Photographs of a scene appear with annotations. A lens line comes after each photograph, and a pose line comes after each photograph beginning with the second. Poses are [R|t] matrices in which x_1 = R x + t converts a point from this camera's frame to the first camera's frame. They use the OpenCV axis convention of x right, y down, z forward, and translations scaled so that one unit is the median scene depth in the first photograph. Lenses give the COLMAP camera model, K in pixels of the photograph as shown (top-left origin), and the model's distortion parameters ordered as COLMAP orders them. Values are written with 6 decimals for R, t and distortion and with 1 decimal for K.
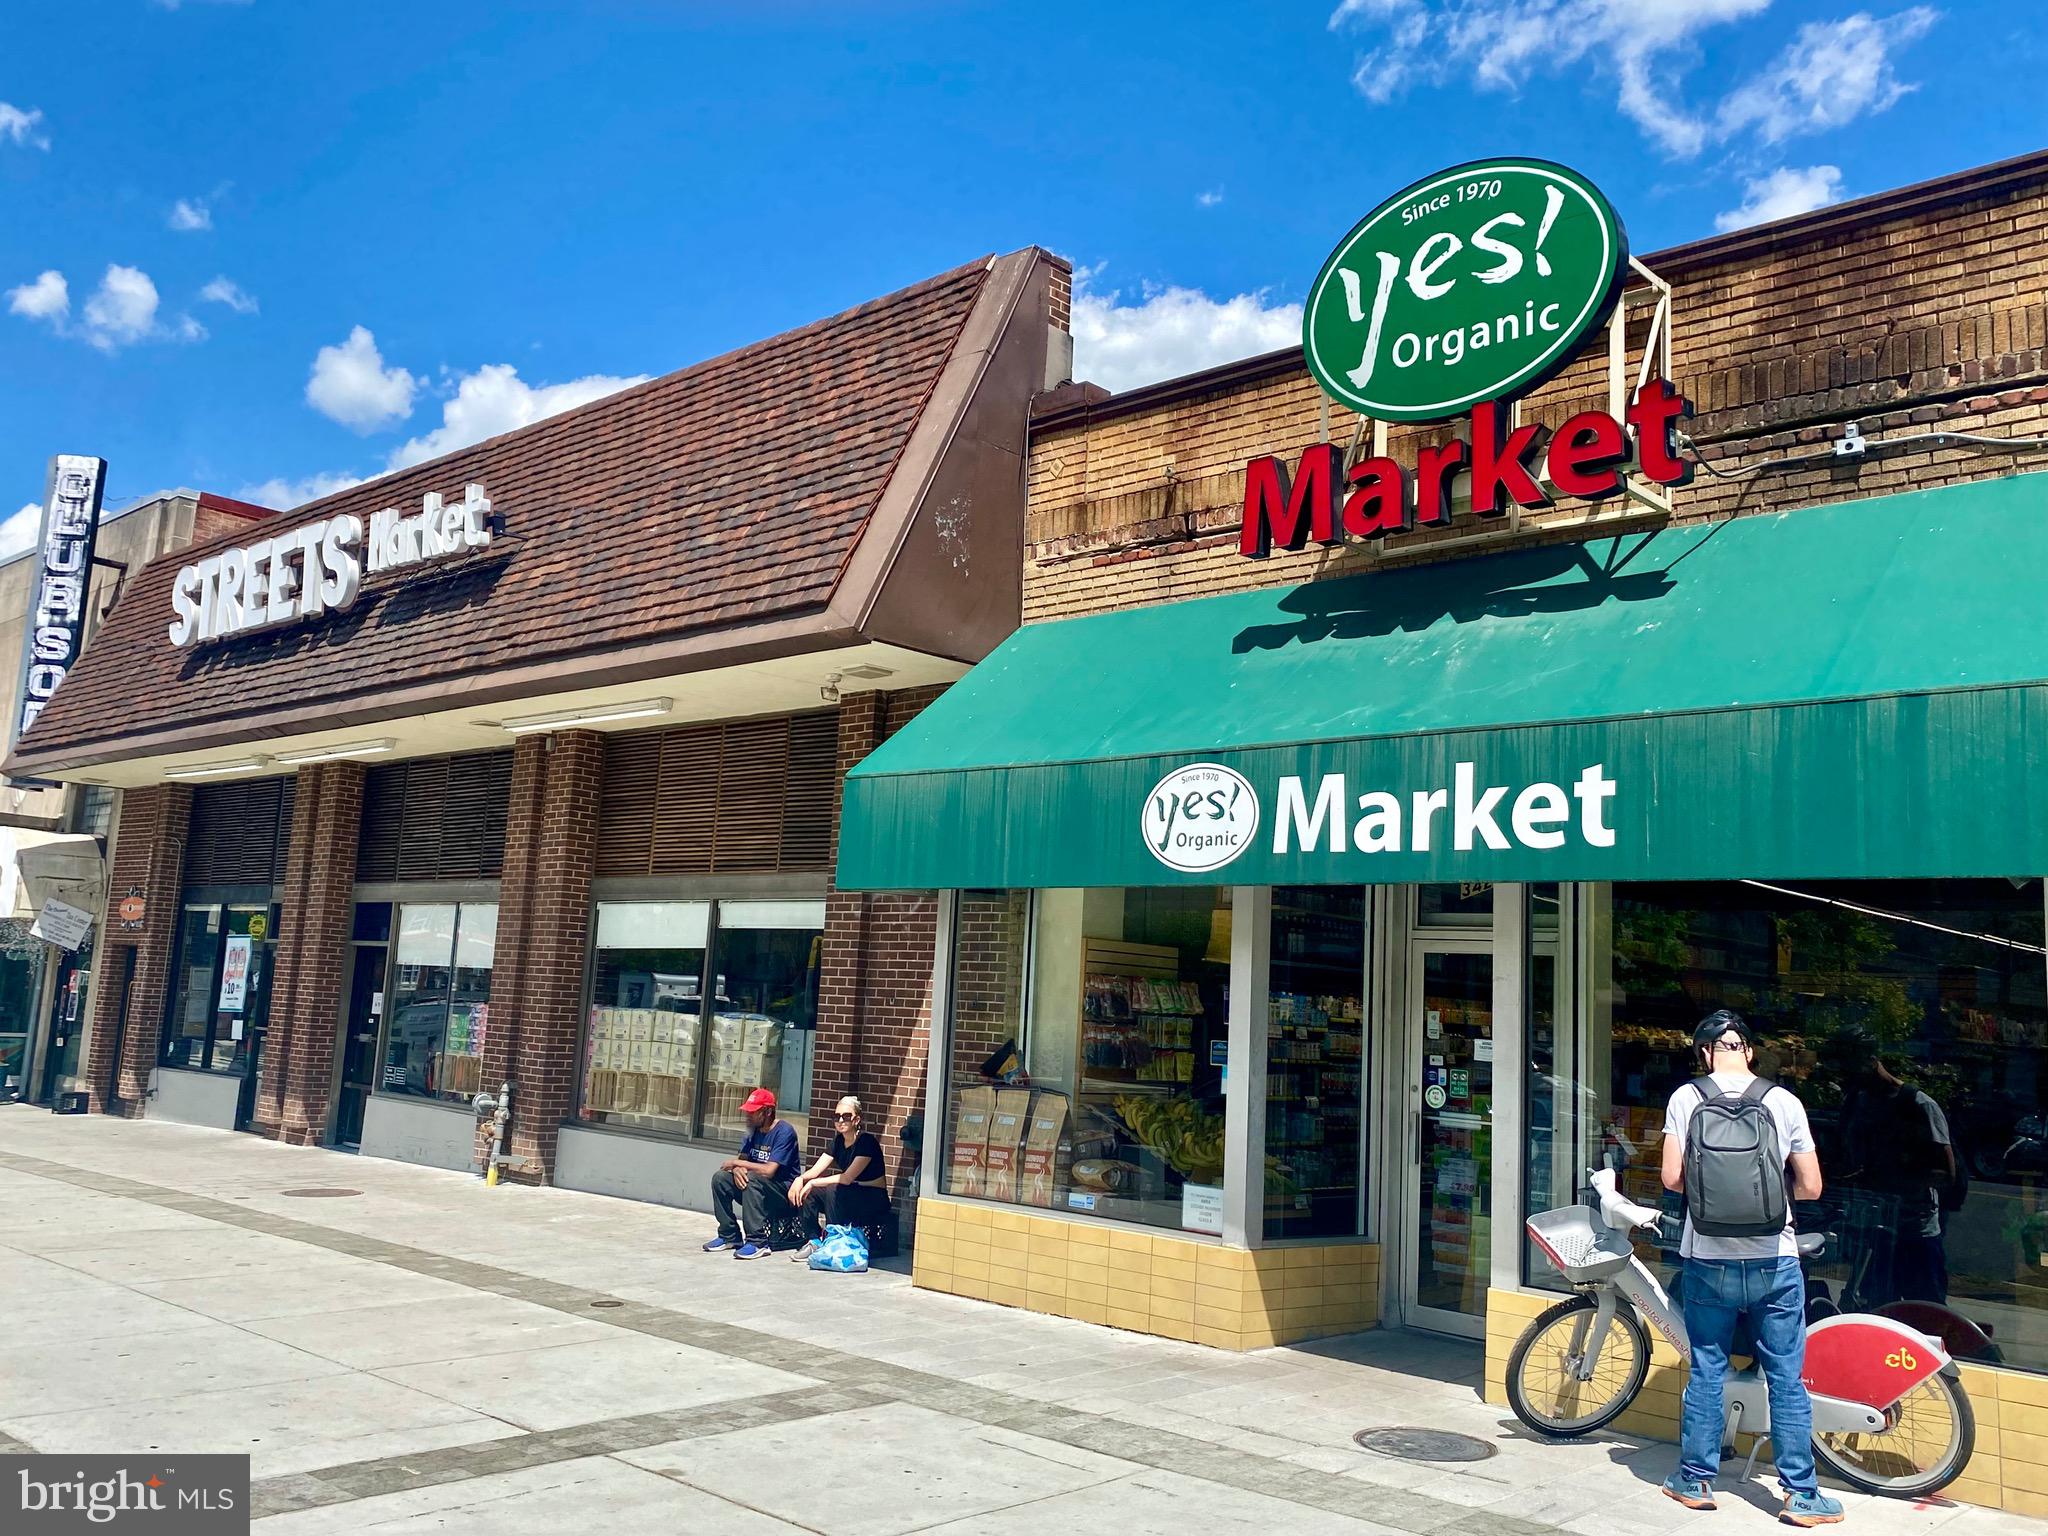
lens RADIAL K [[1756.4, 0, 1024.0], [0, 1756.4, 768.0], [0, 0, 1]] dist [0.100564, -0.150930]
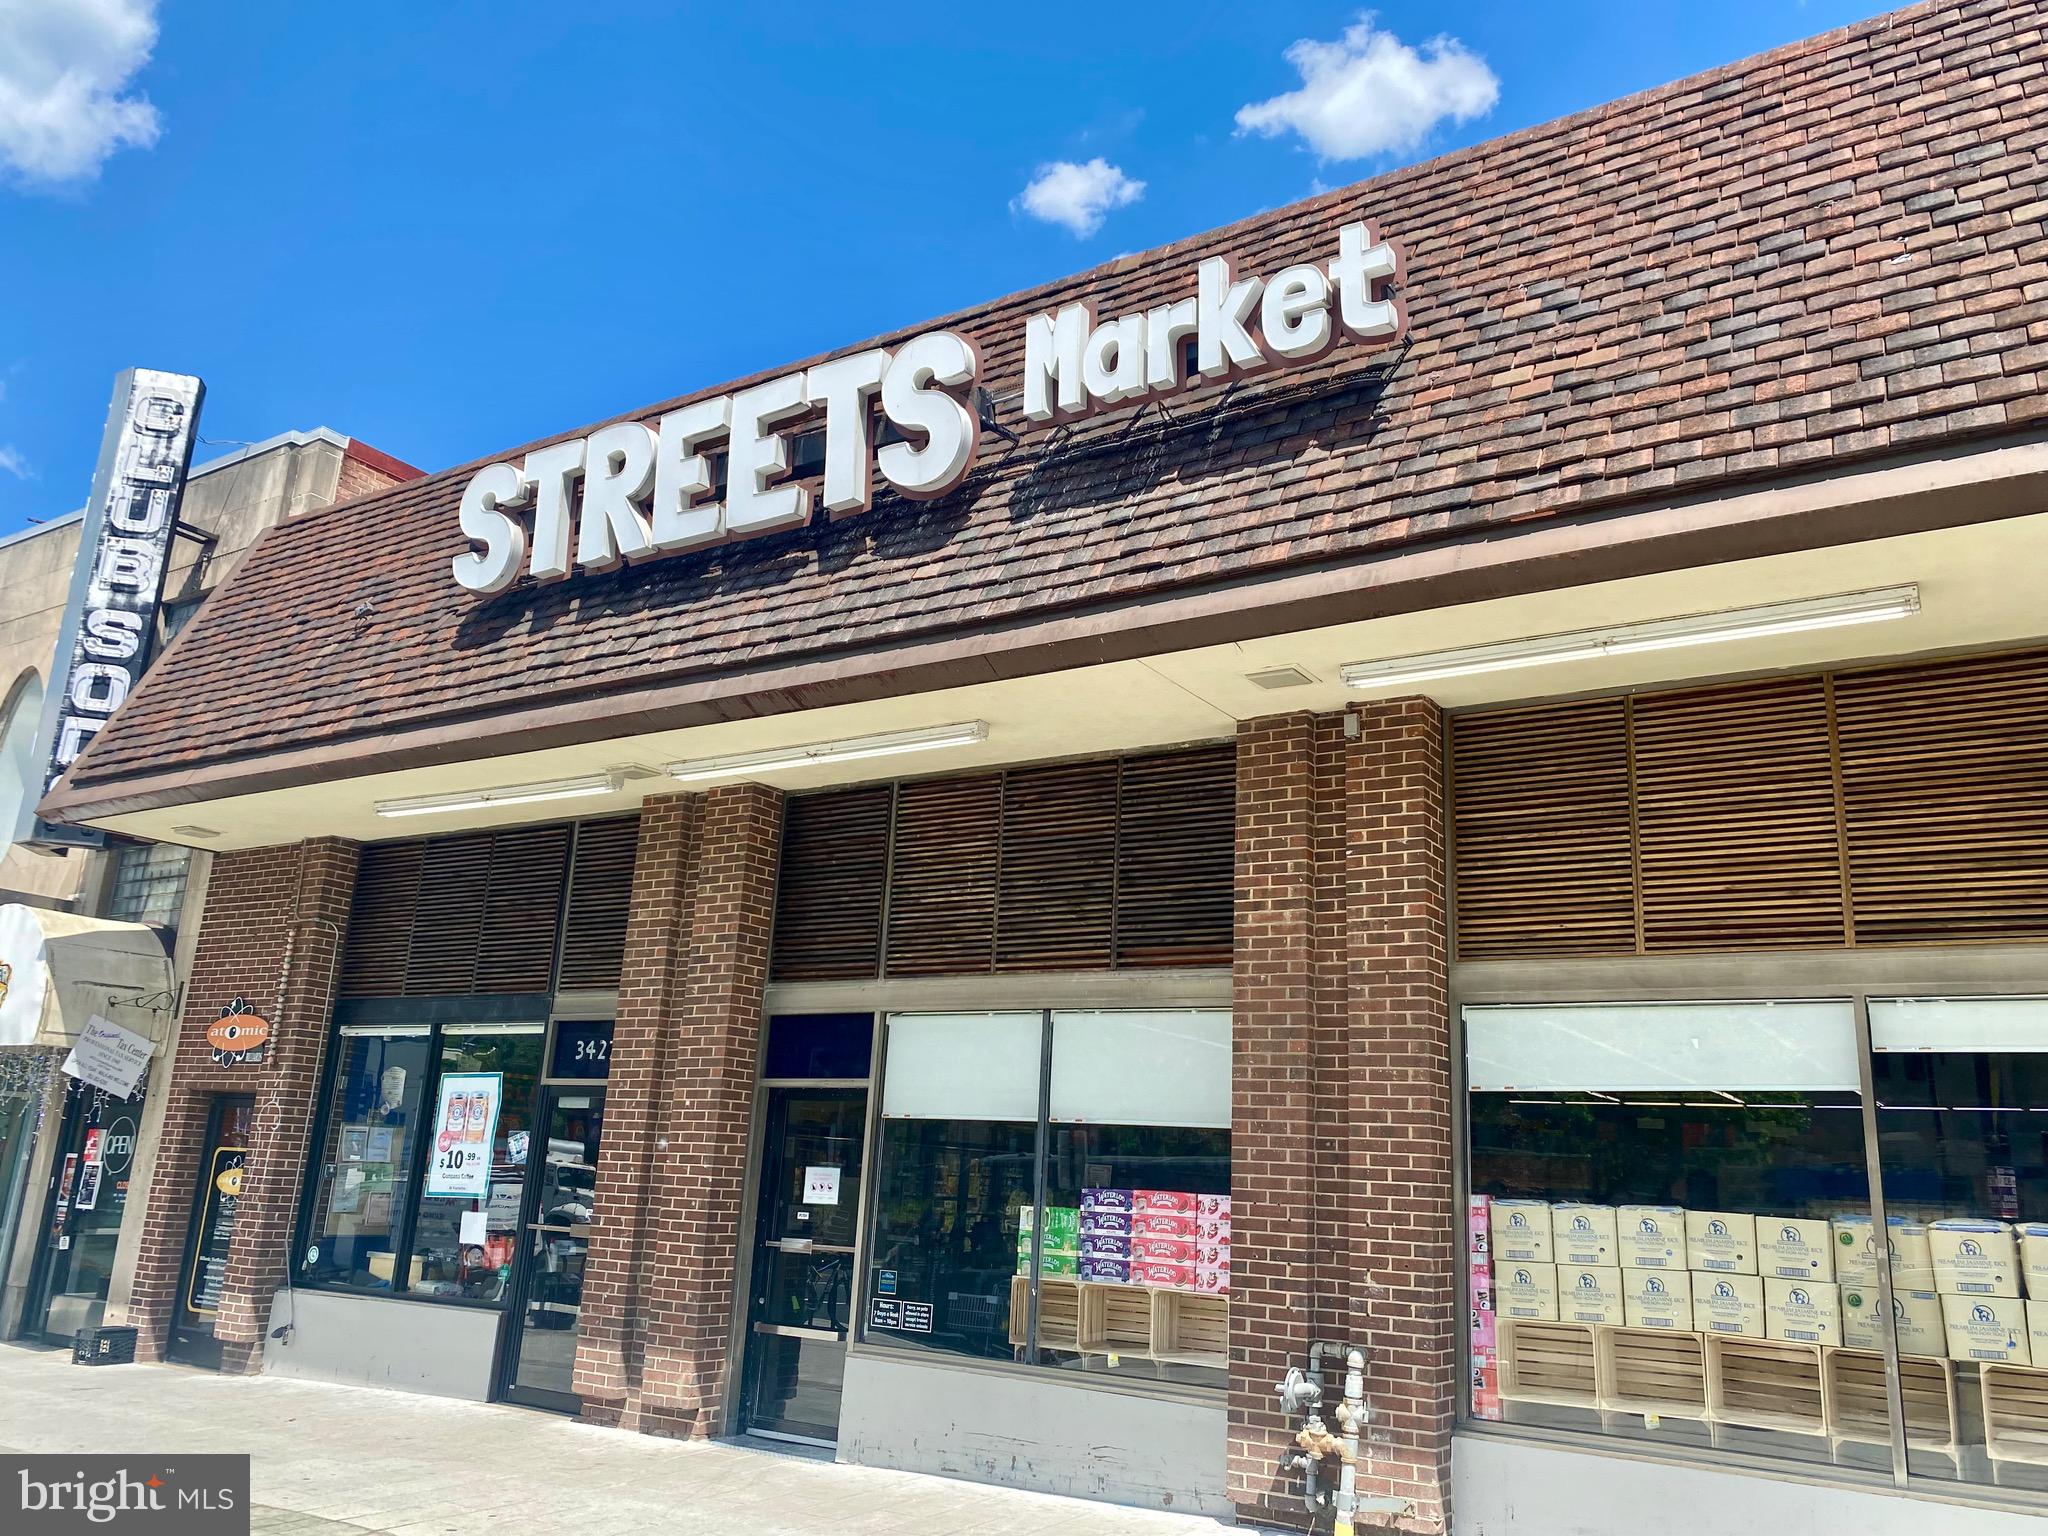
lens RADIAL K [[1537.6, 0, 1024.0], [0, 1537.6, 768.0], [0, 0, 1]] dist [0.053923, -0.075497]
pose [[0.979874, 0.039252, 0.195720, -0.357779], [-0.017531, 0.993610, -0.111499, 0.043999], [-0.198845, 0.105823, 0.974301, 0.411924]]
